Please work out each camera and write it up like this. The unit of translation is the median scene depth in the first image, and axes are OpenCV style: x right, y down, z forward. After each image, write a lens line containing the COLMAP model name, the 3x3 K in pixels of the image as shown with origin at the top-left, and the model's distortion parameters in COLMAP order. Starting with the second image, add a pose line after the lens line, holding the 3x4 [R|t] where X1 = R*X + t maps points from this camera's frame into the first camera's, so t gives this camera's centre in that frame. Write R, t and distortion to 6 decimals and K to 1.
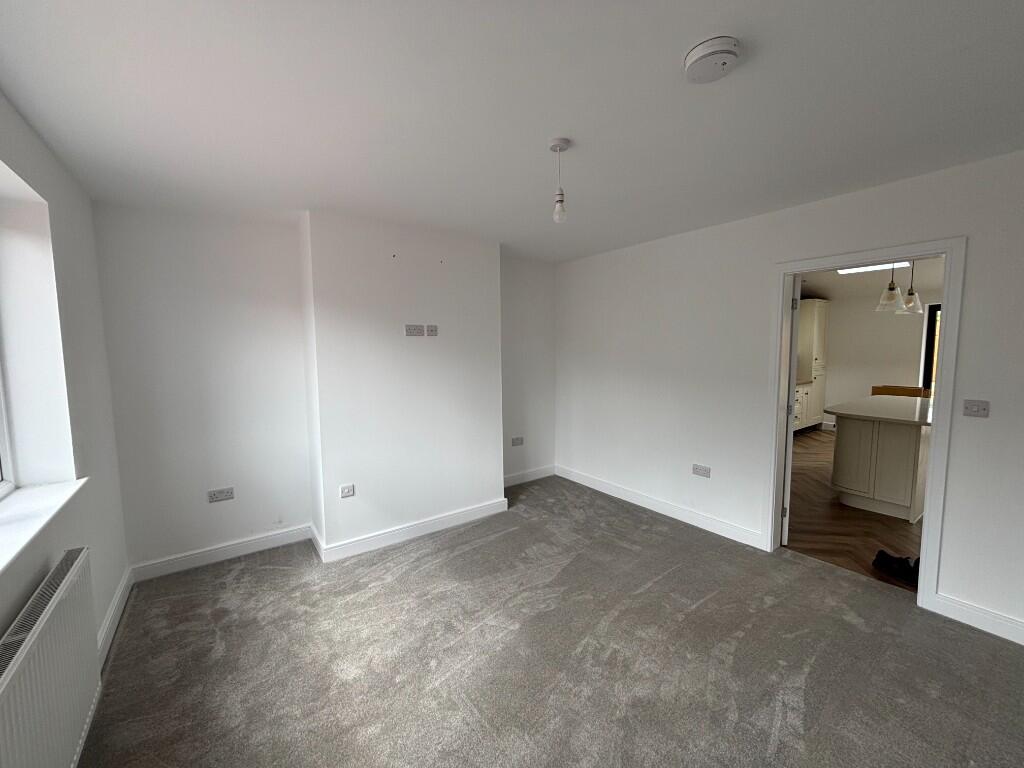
lens RADIAL K [[411.3, 0, 517.4], [0, 411.3, 380.2], [0, 0, 1]] dist [0.013380, -0.000238]
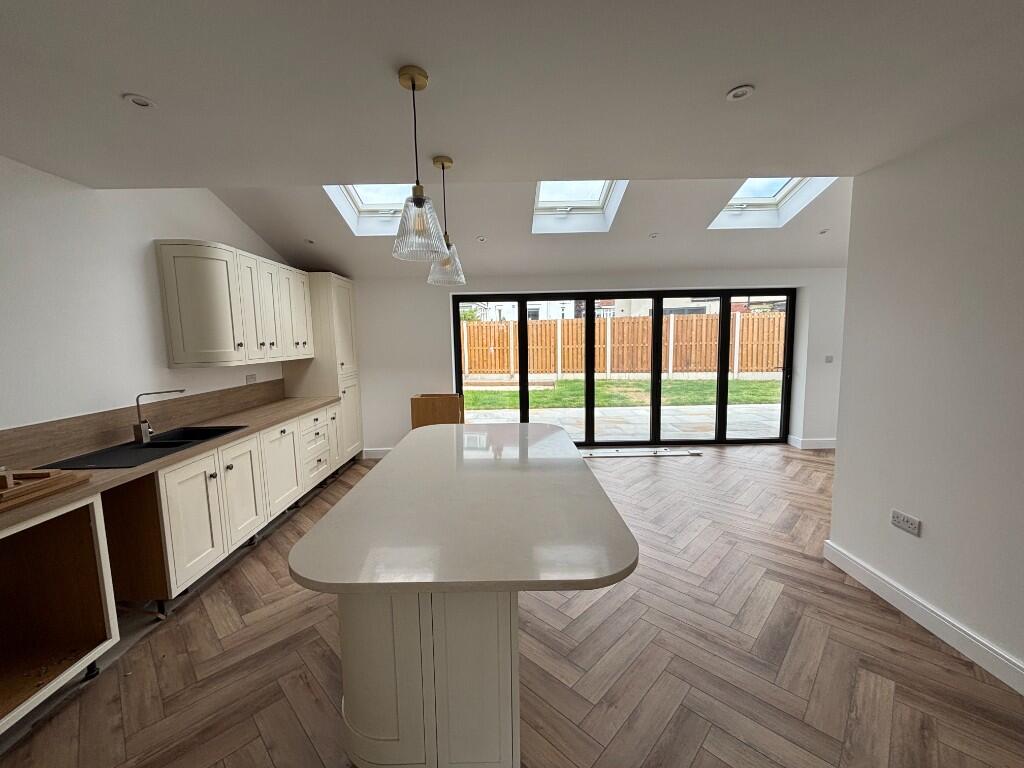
lens RADIAL K [[411.3, 0, 513.1], [0, 411.3, 383.0], [0, 0, 1]] dist [0.013380, -0.000238]
pose [[0.580359, -0.090308, 0.809338, 0.339973], [0.084313, 0.995155, 0.050583, -0.030851], [-0.809984, 0.038882, 0.585161, 0.387903]]
